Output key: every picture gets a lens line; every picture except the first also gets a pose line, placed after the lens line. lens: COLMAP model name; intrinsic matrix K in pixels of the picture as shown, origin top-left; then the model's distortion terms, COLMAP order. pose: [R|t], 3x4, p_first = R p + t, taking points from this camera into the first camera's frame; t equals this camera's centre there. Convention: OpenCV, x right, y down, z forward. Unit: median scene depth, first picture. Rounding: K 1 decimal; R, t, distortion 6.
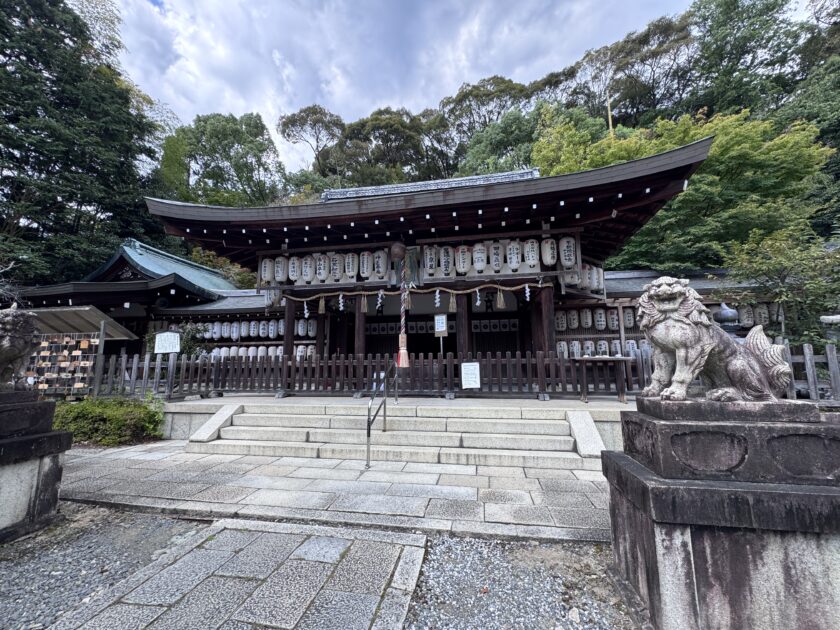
lens RADIAL K [[330.1, 0, 420.0], [0, 330.1, 315.0], [0, 0, 1]] dist [0.010180, -0.000177]
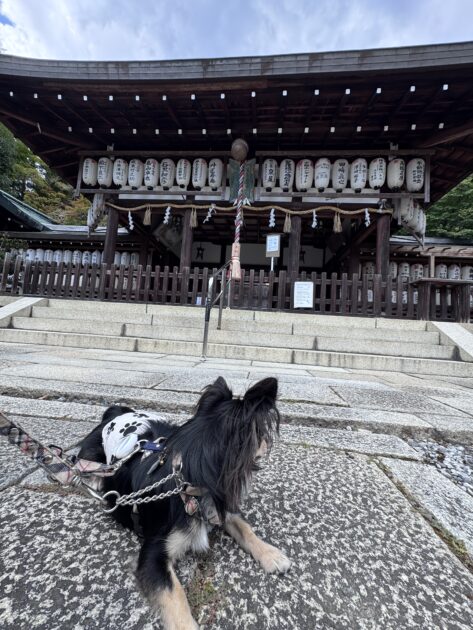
lens RADIAL K [[247.6, 0, 236.5], [0, 247.6, 315.0], [0, 0, 1]] dist [0.010180, -0.000177]
pose [[0.992946, 0.084459, 0.083218, -0.086987], [-0.089859, 0.993932, 0.063433, 0.198204], [-0.077356, -0.070463, 0.994510, 0.276527]]
